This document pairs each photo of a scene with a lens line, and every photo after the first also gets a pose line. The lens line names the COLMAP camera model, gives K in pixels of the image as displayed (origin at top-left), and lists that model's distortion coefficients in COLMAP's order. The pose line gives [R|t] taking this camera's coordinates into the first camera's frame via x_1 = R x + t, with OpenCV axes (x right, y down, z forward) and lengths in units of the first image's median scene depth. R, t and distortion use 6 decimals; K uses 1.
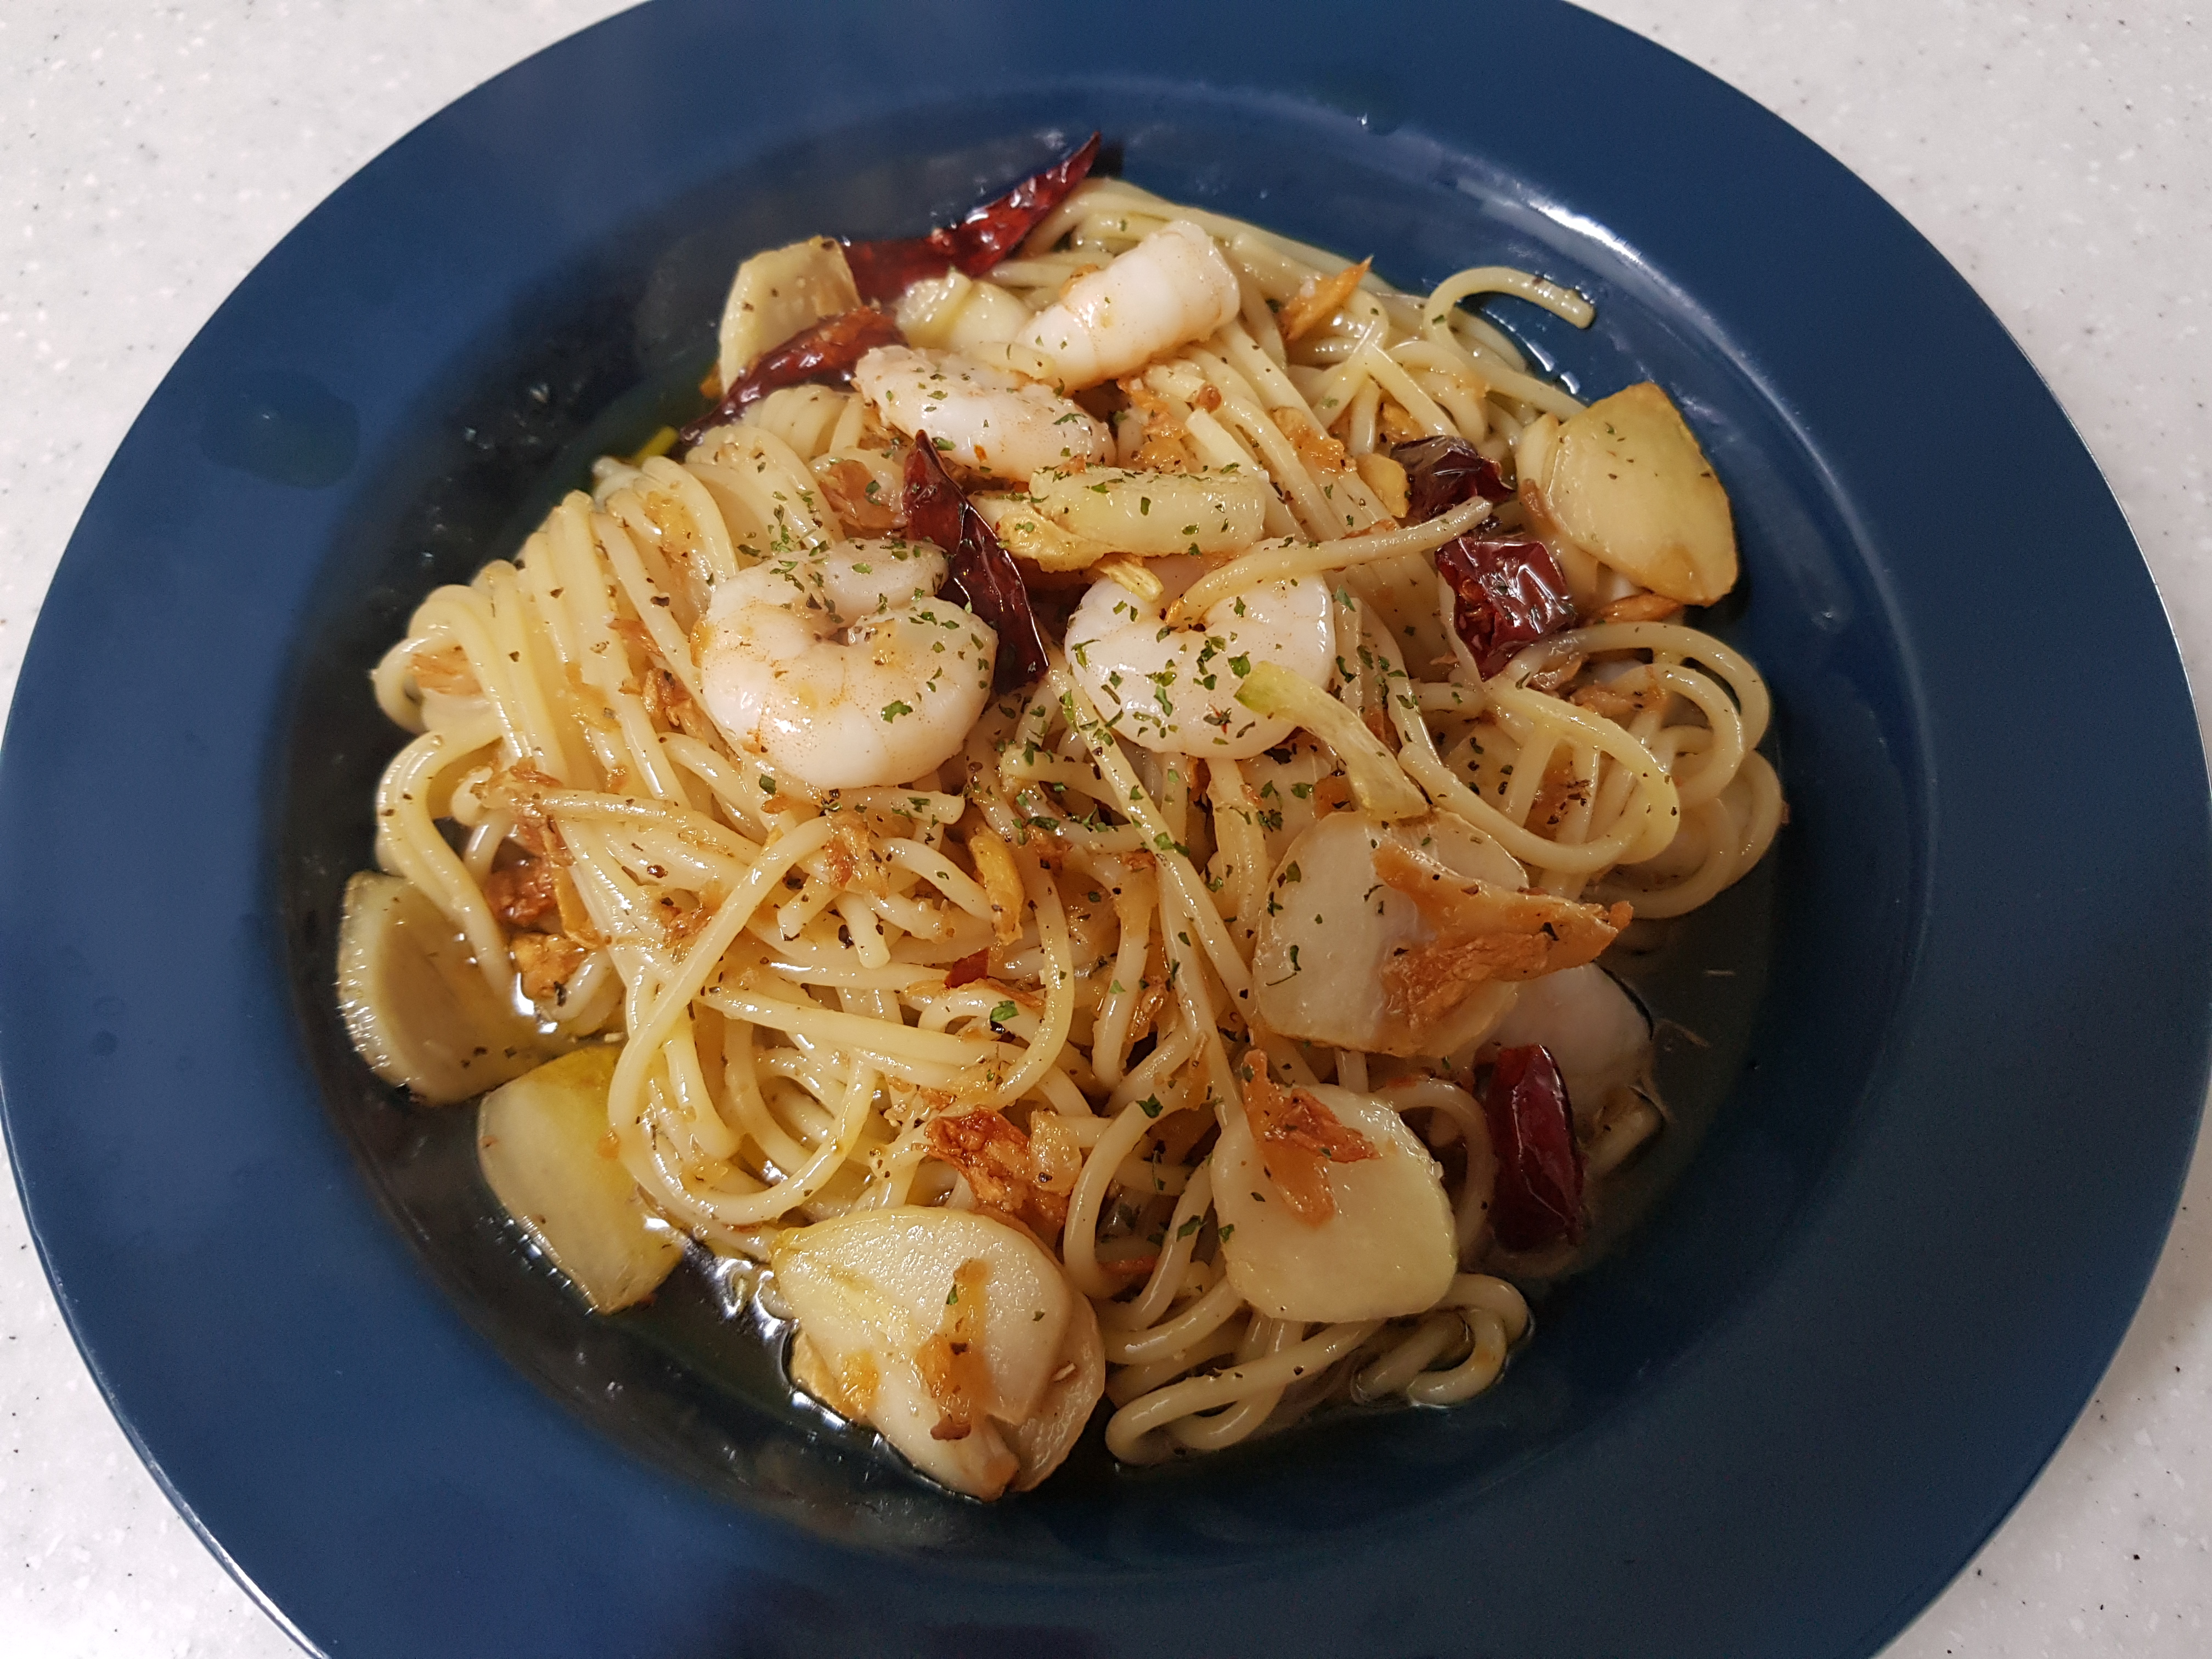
lens RADIAL K [[1692.5, 0, 1106.0], [0, 1692.5, 829.5], [0, 0, 1]] dist [0.062732, -0.000850]
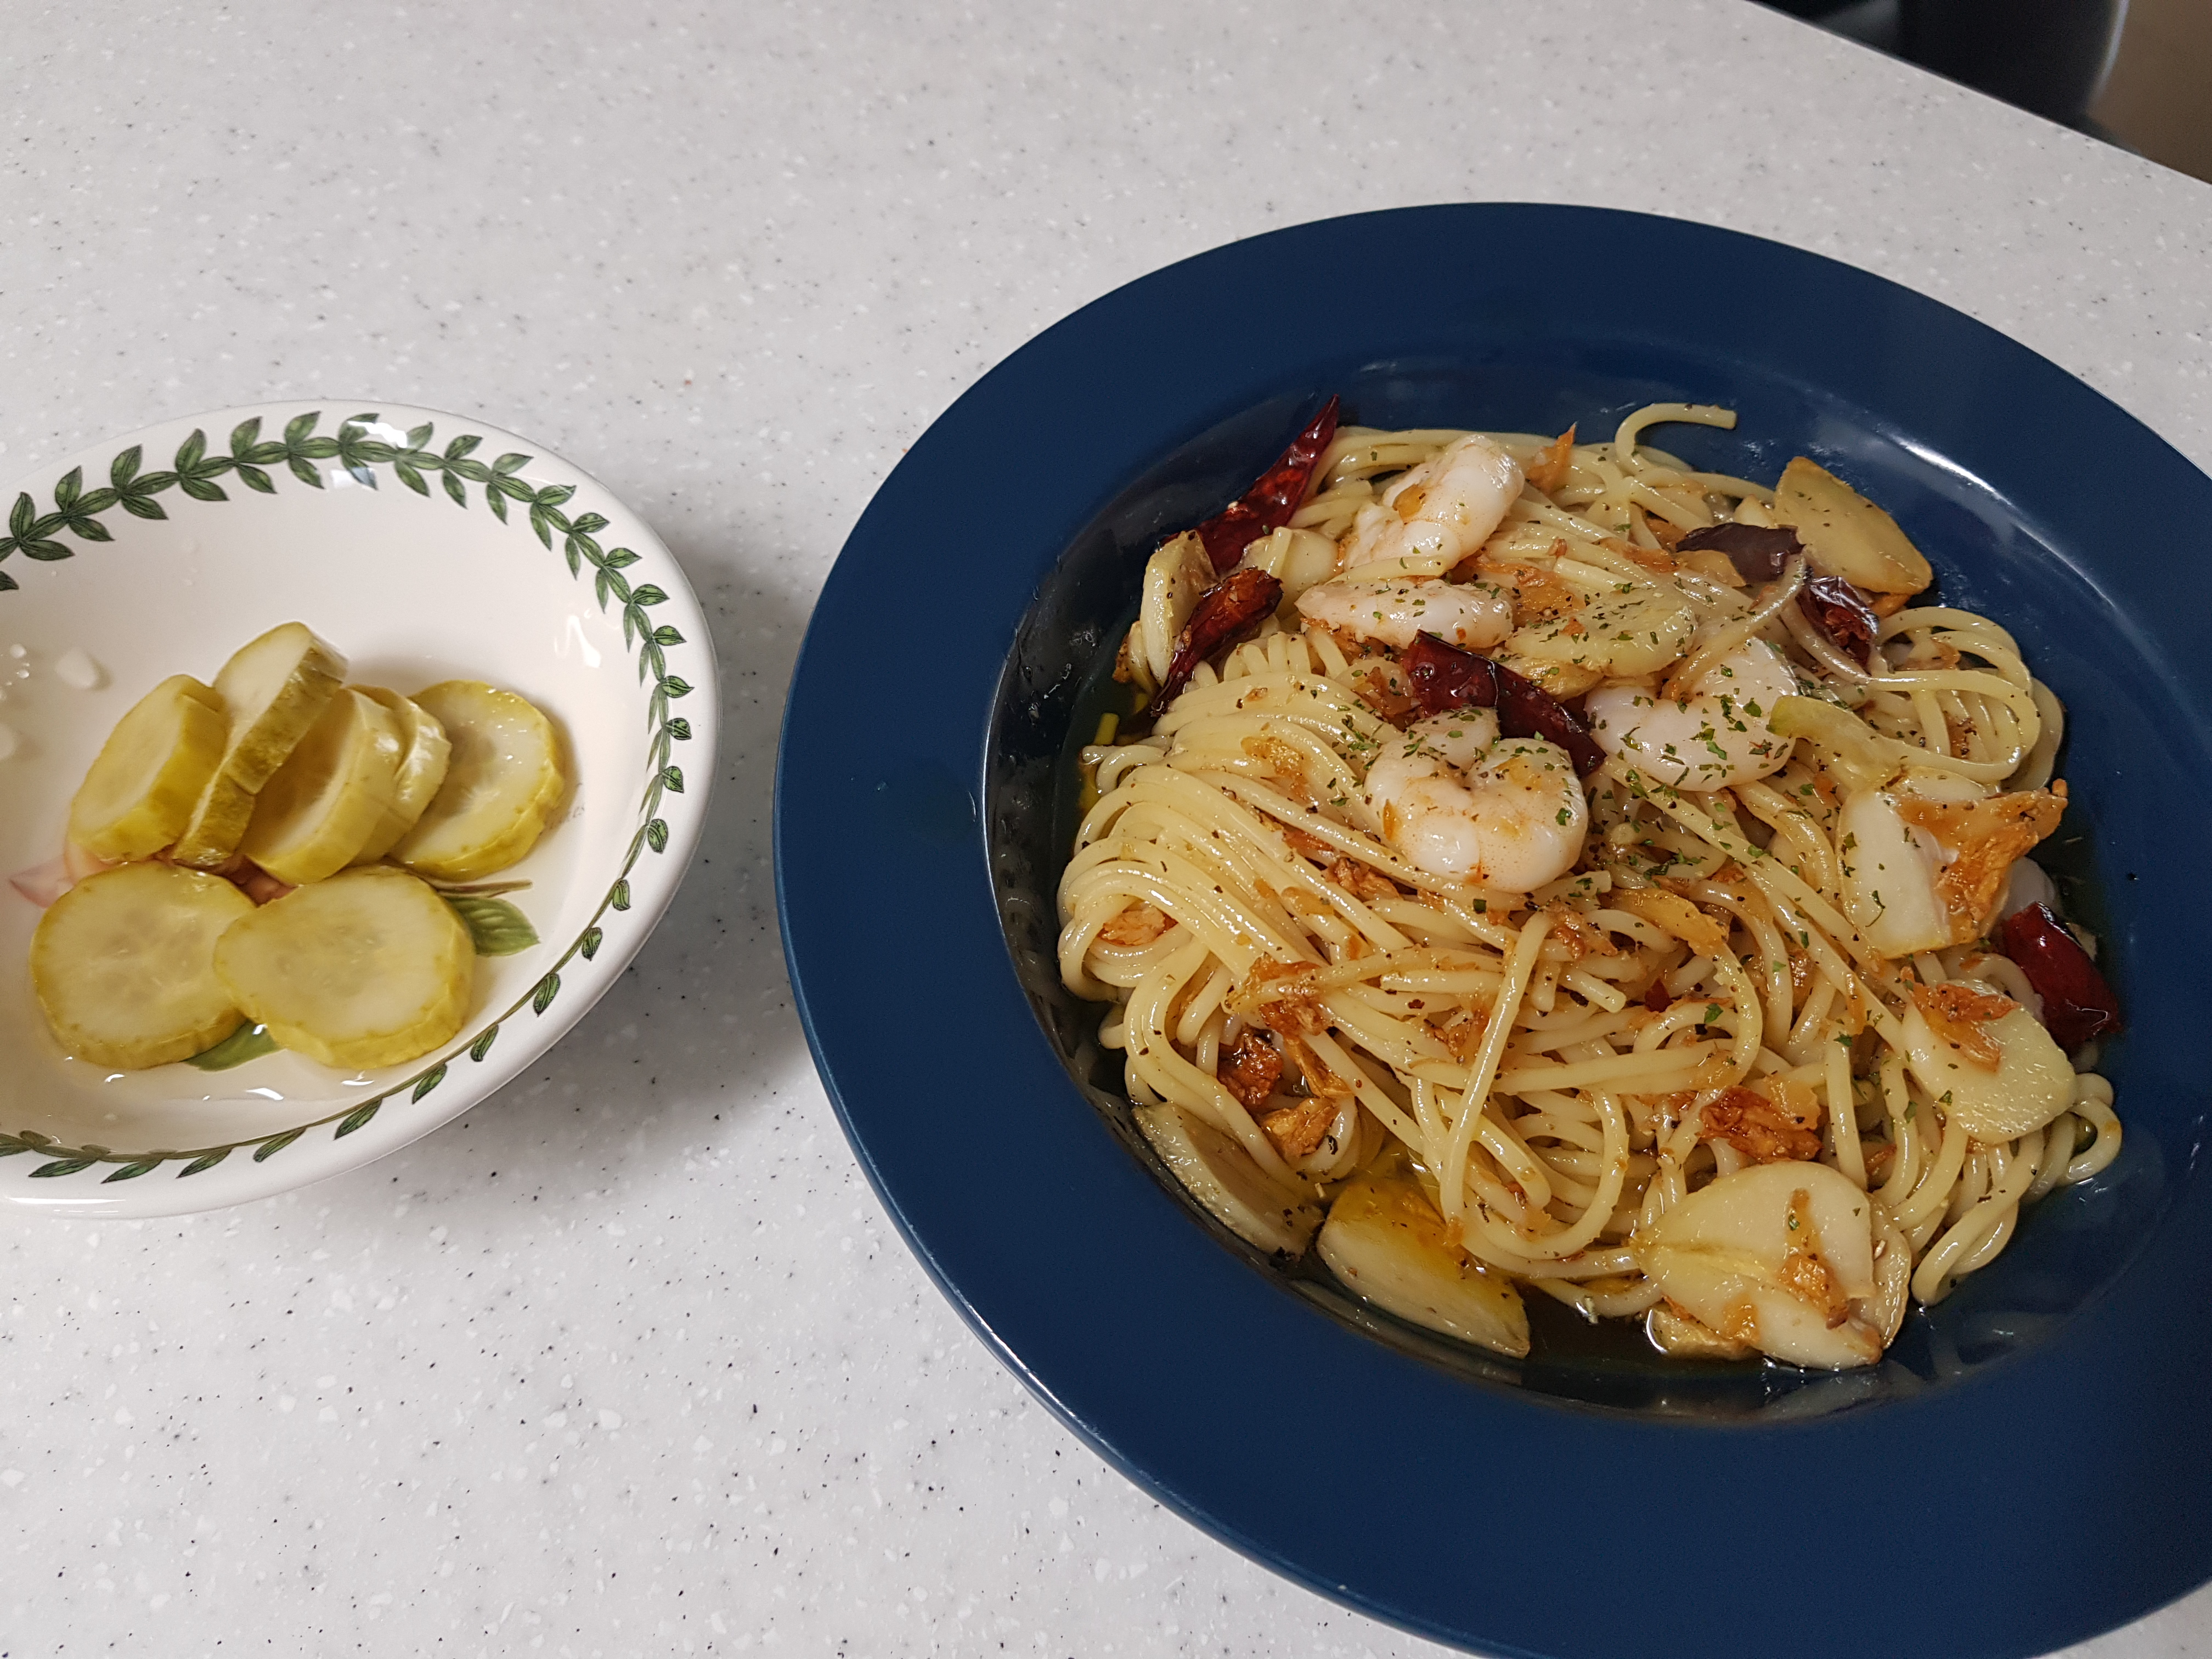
lens RADIAL K [[1685.9, 0, 1106.0], [0, 1685.9, 829.5], [0, 0, 1]] dist [-0.001478, -0.137698]
pose [[0.931284, -0.320802, 0.172613, -0.636226], [0.341994, 0.933136, -0.110890, -0.035573], [-0.125498, 0.162303, 0.978728, -0.198707]]
